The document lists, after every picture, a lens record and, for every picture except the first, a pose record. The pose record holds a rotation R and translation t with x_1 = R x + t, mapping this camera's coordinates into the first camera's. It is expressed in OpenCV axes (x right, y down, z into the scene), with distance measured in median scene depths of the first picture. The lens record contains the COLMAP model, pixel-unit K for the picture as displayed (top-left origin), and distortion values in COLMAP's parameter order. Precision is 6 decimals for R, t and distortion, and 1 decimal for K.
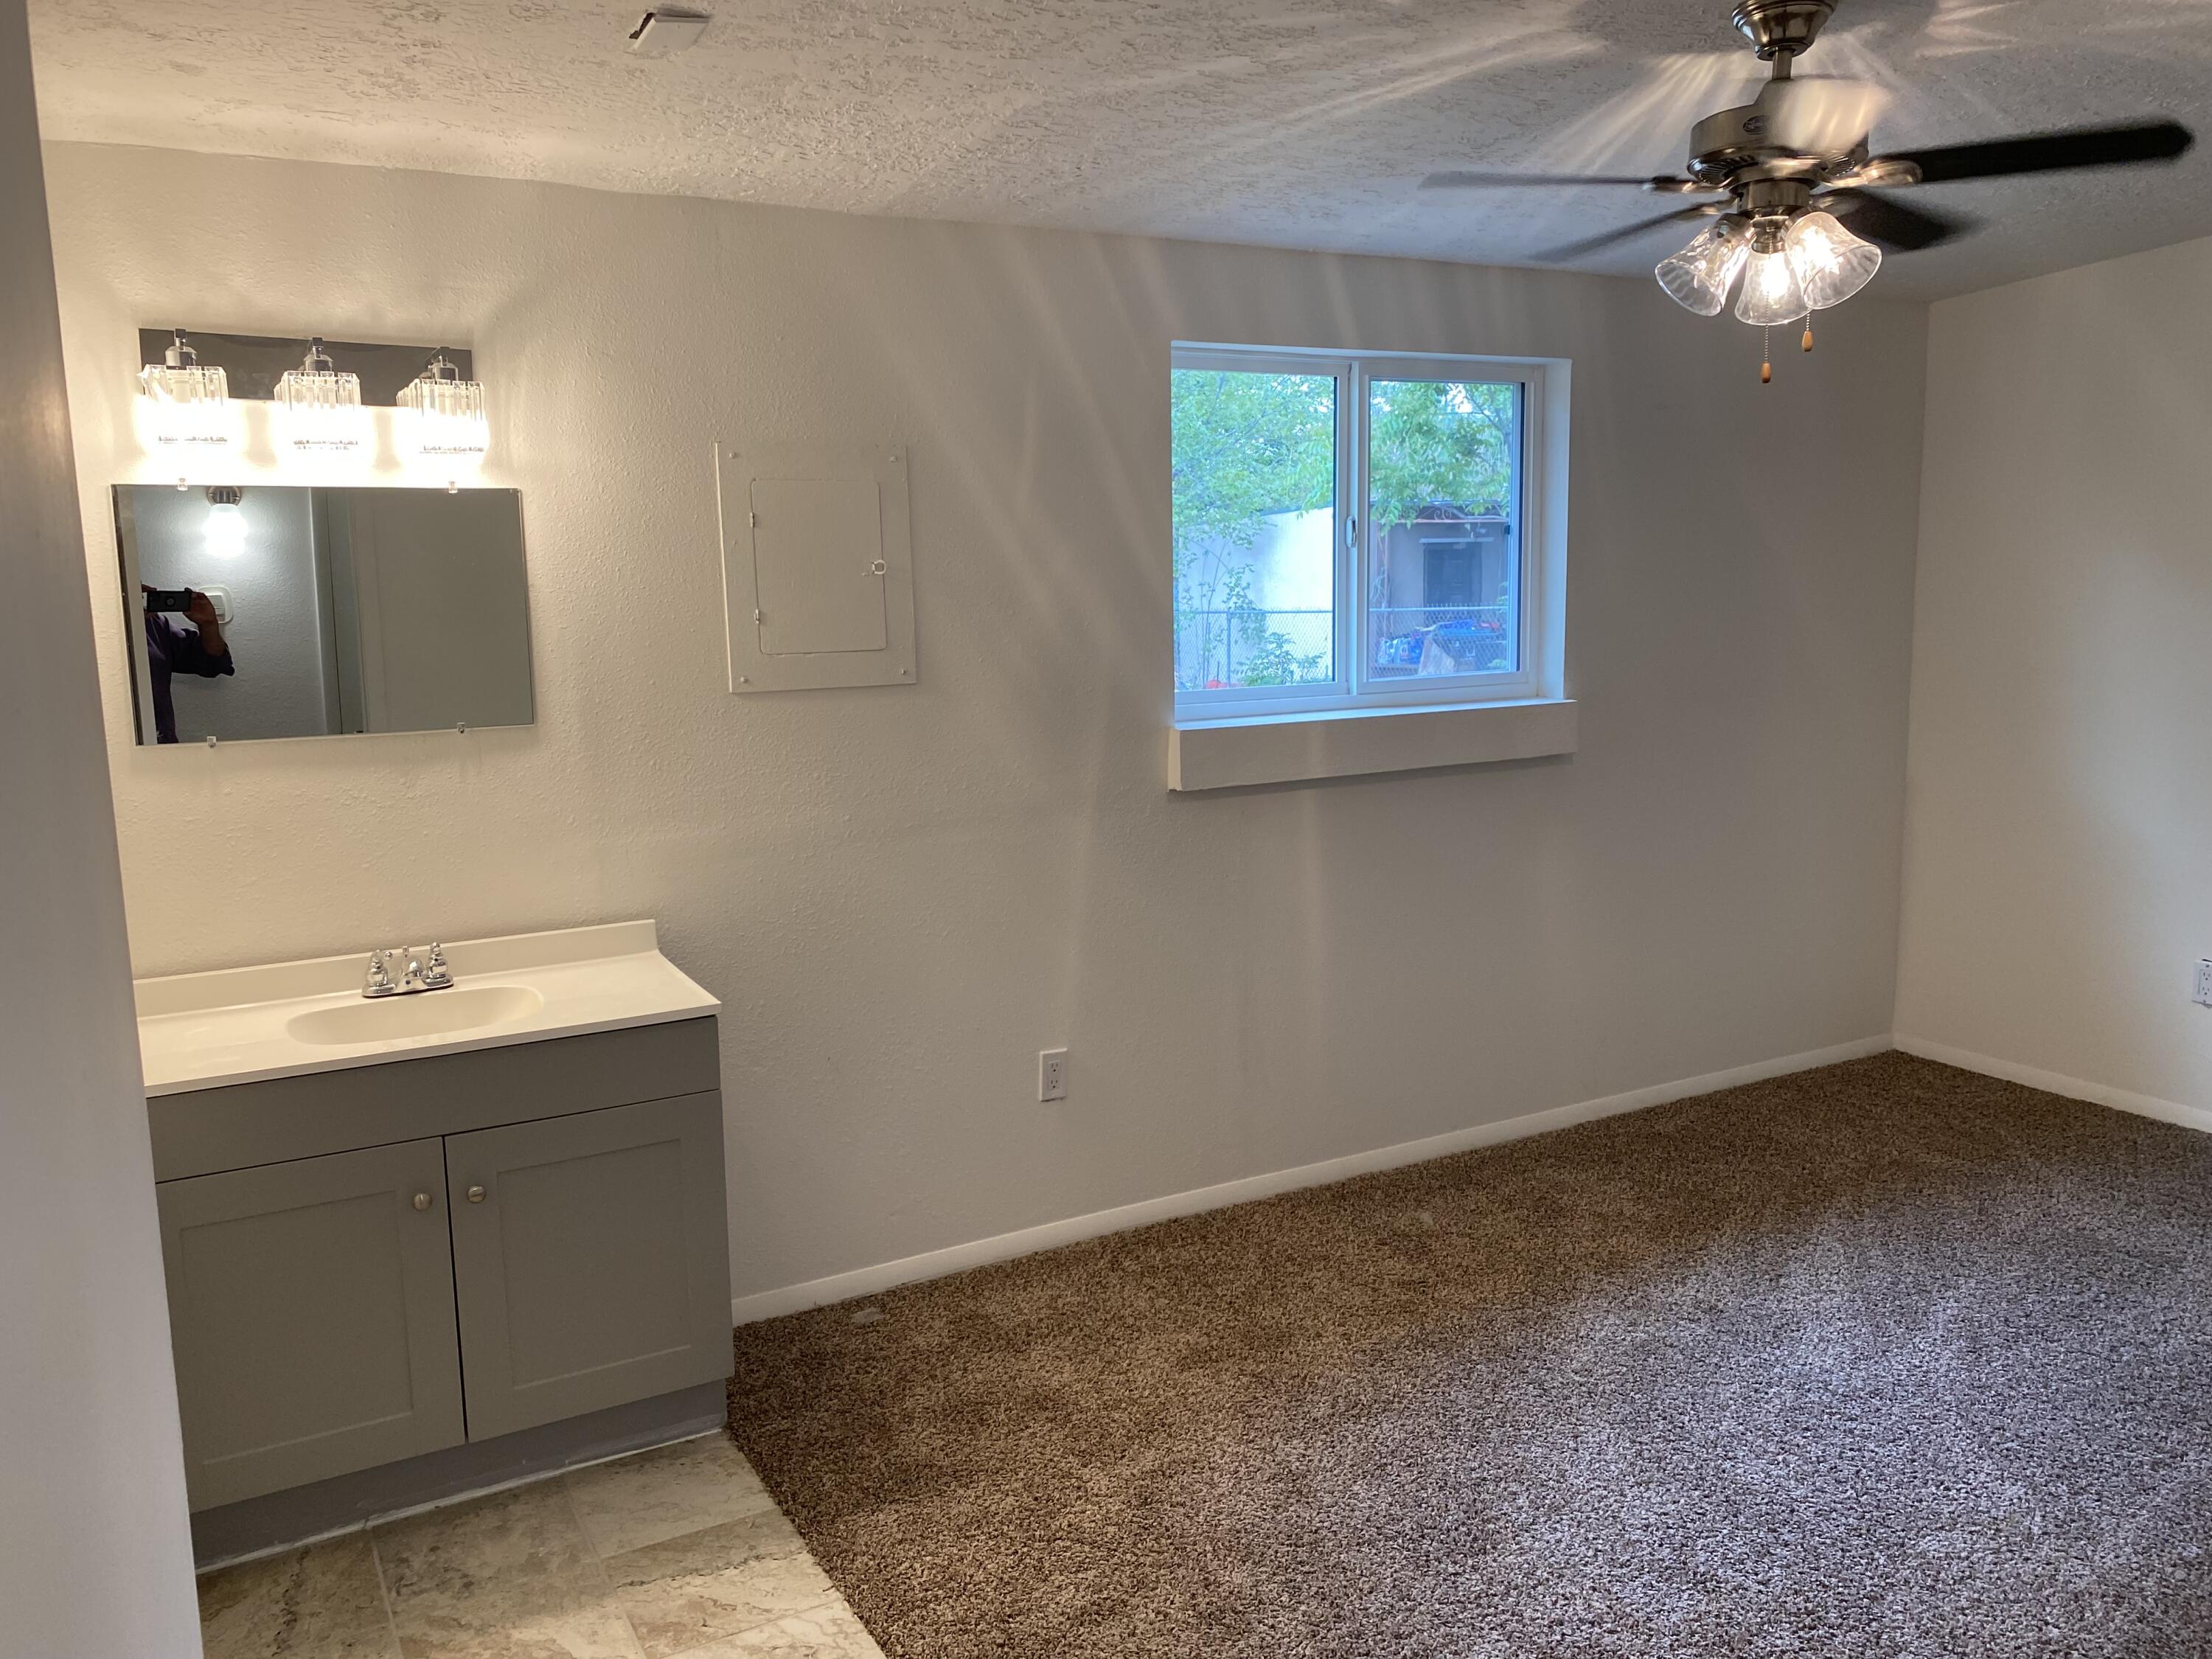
lens RADIAL K [[1677.2, 0, 1100.7], [0, 1677.2, 823.5], [0, 0, 1]] dist [0.018797, -0.006246]
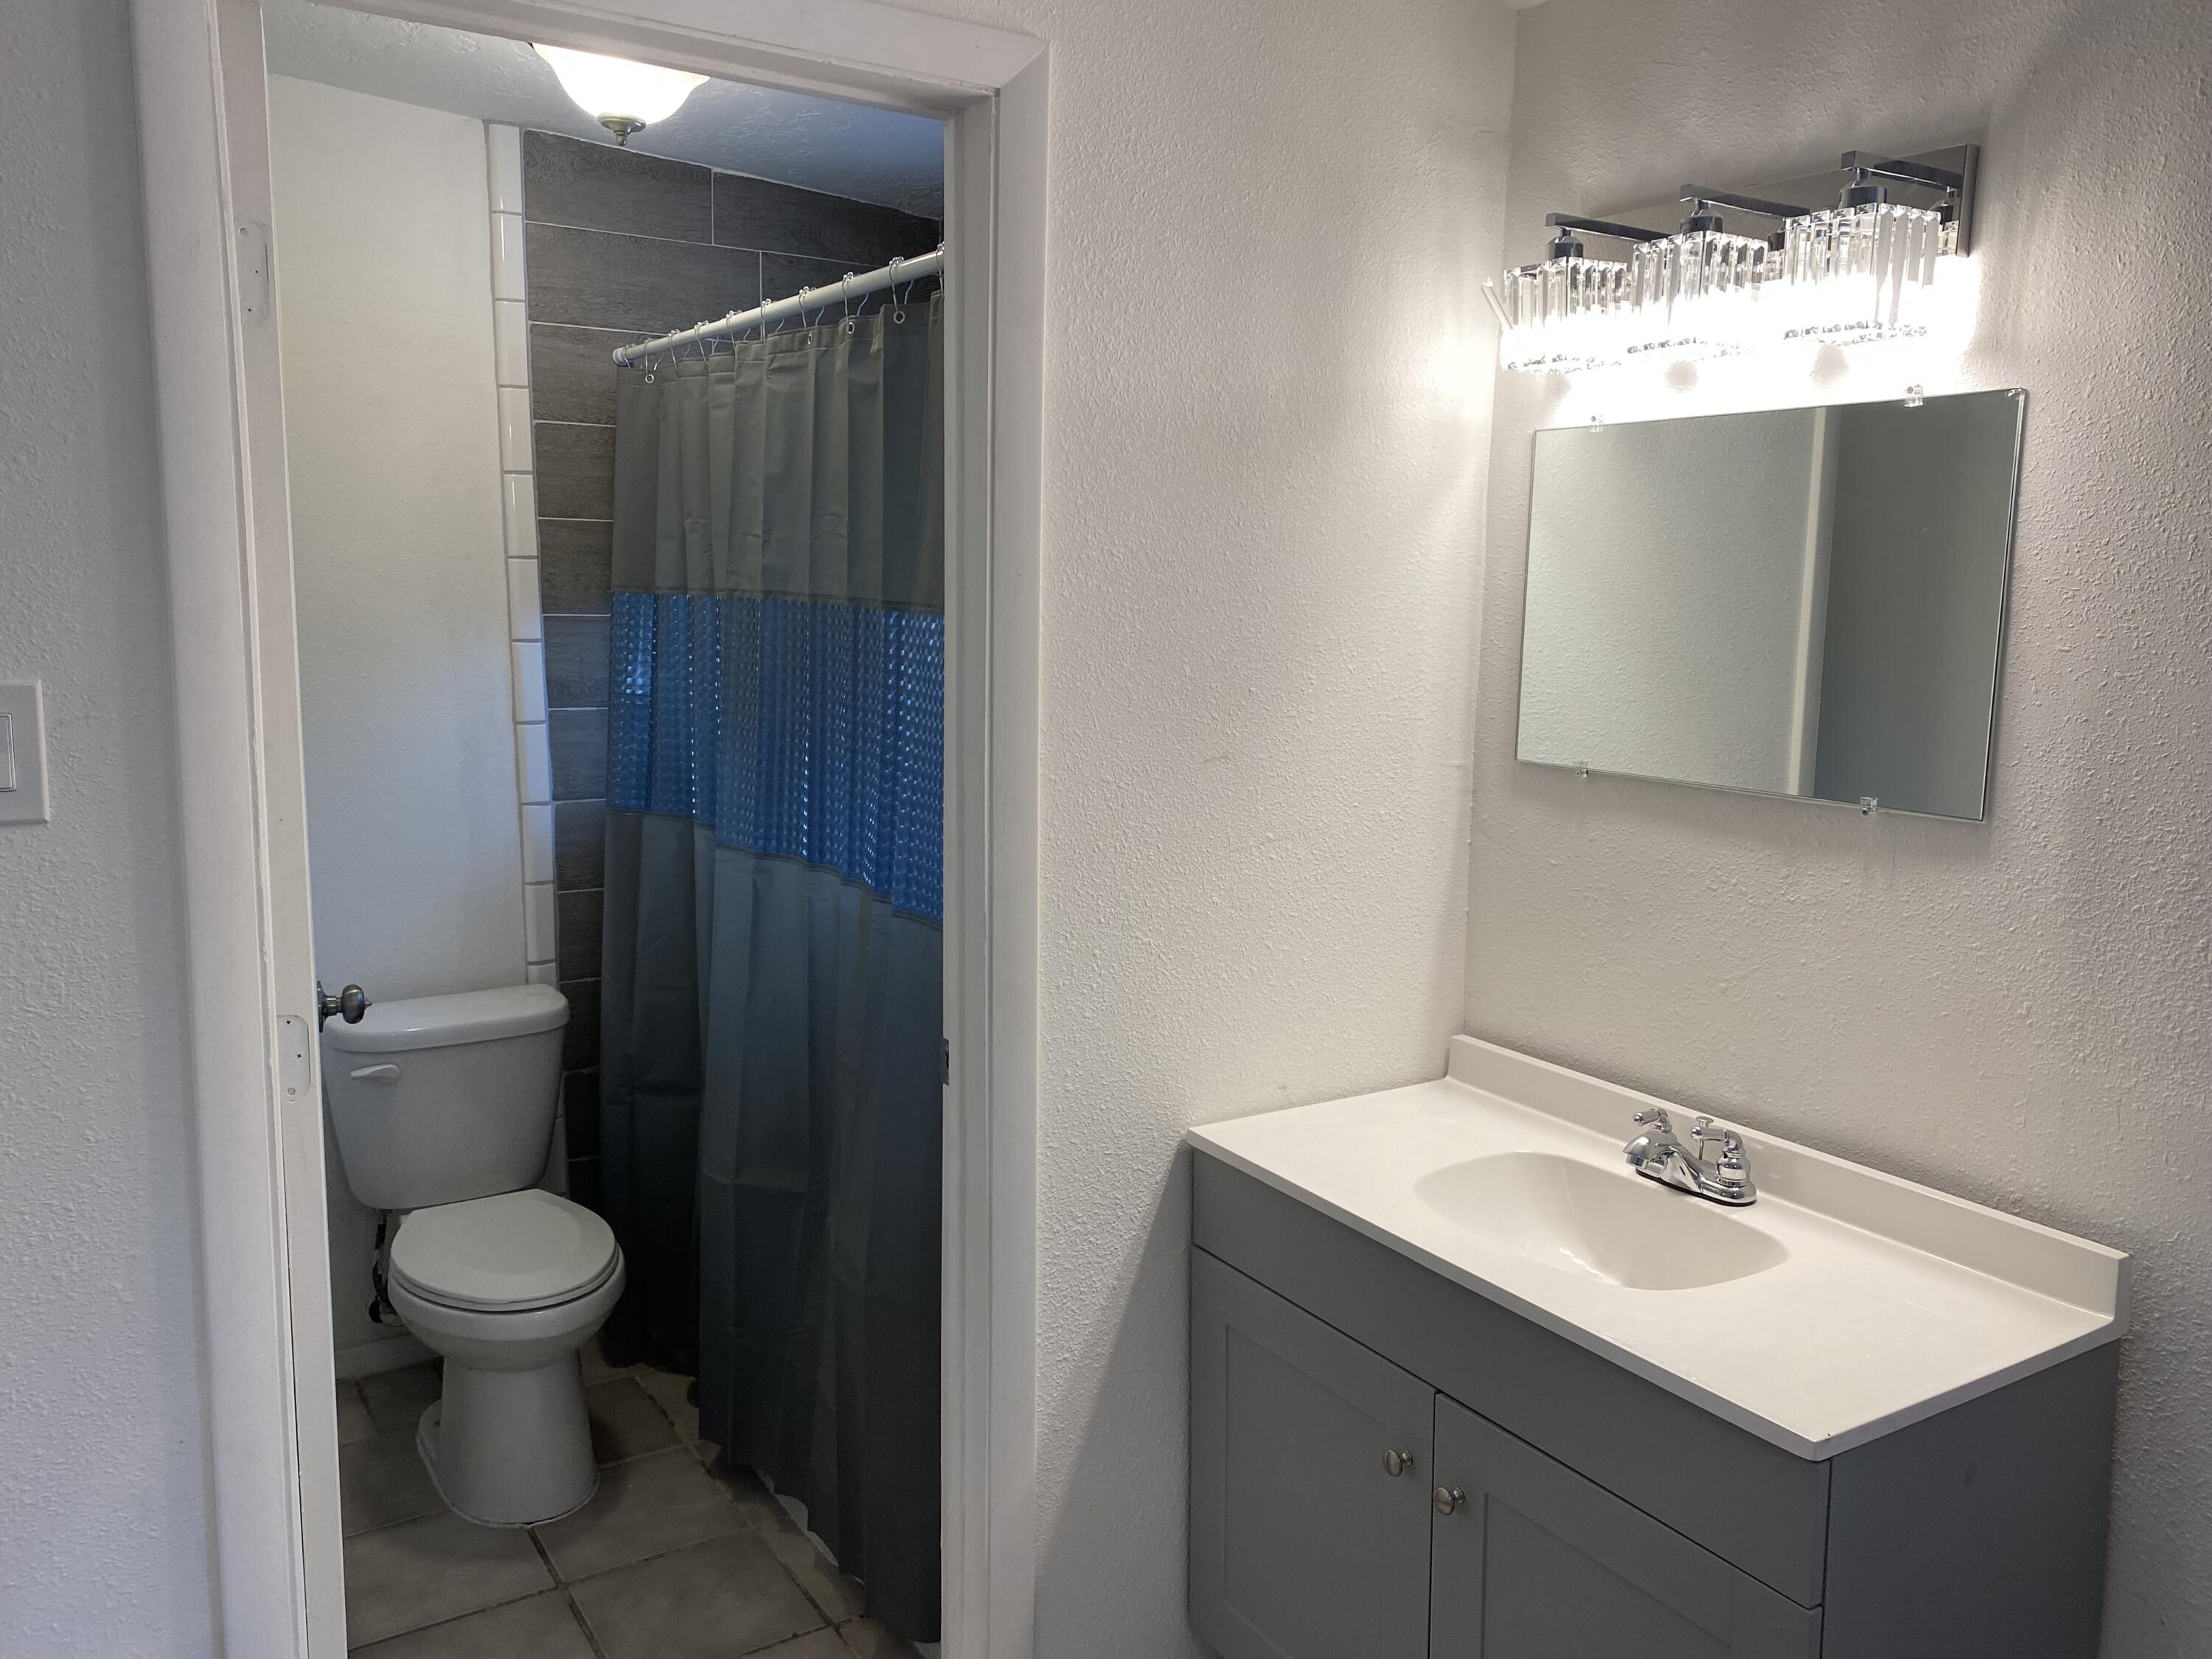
lens RADIAL K [[1677.2, 0, 1100.7], [0, 1677.2, 823.5], [0, 0, 1]] dist [0.018797, -0.006246]
pose [[0.056661, 0.157518, -0.985889, 0.194608], [-0.176552, 0.973494, 0.145391, -0.090482], [0.982659, 0.165822, 0.082970, 0.694711]]
